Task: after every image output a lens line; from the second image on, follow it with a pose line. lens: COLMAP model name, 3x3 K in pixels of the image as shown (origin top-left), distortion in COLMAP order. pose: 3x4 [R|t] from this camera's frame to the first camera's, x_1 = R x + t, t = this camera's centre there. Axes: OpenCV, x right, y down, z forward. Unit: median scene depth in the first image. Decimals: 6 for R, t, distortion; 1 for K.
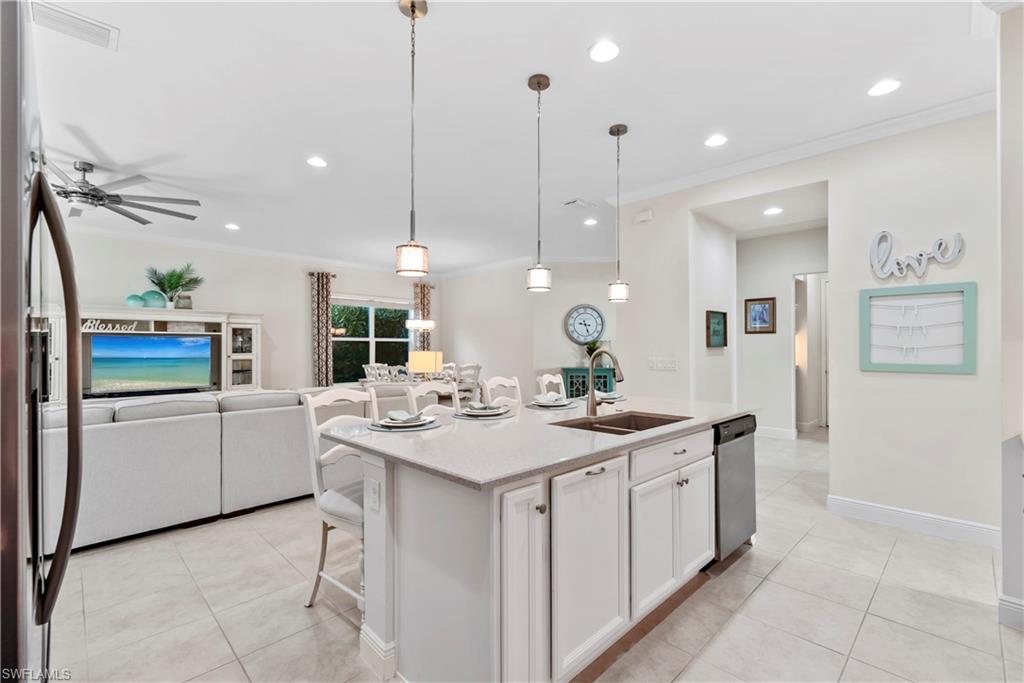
lens RADIAL K [[450.5, 0, 505.8], [0, 450.5, 341.4], [0, 0, 1]] dist [-0.001274, 0.000758]
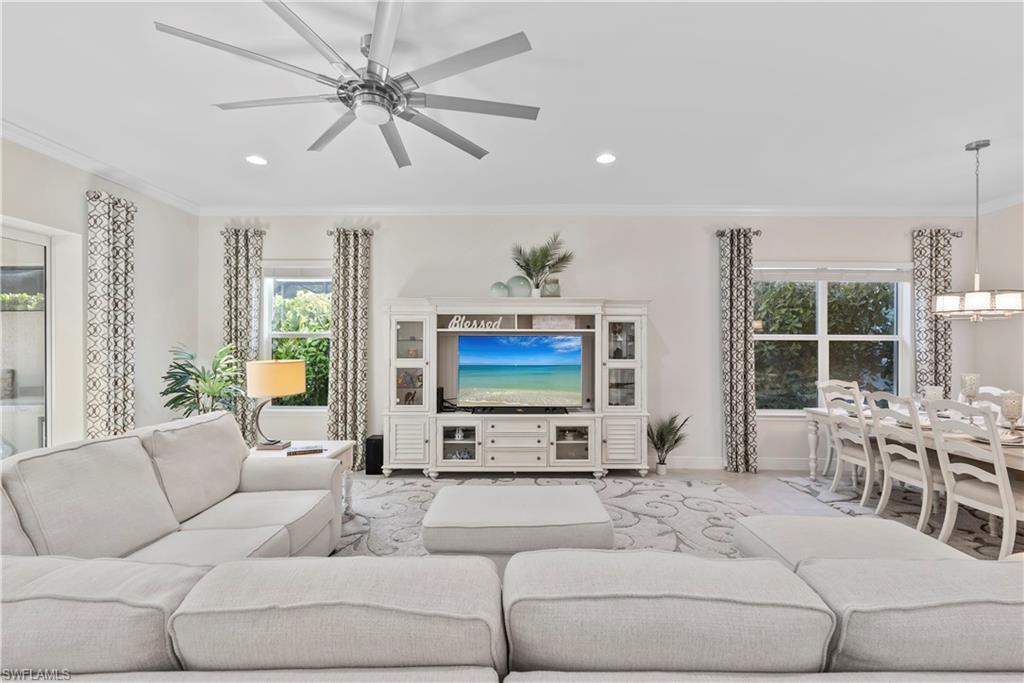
lens RADIAL K [[450.5, 0, 520.9], [0, 450.5, 346.1], [0, 0, 1]] dist [-0.001274, 0.000758]
pose [[0.719483, 0.004627, -0.694495, -0.230871], [0.003572, 0.999940, 0.010362, -0.000896], [0.694501, -0.009936, 0.719423, 0.419542]]
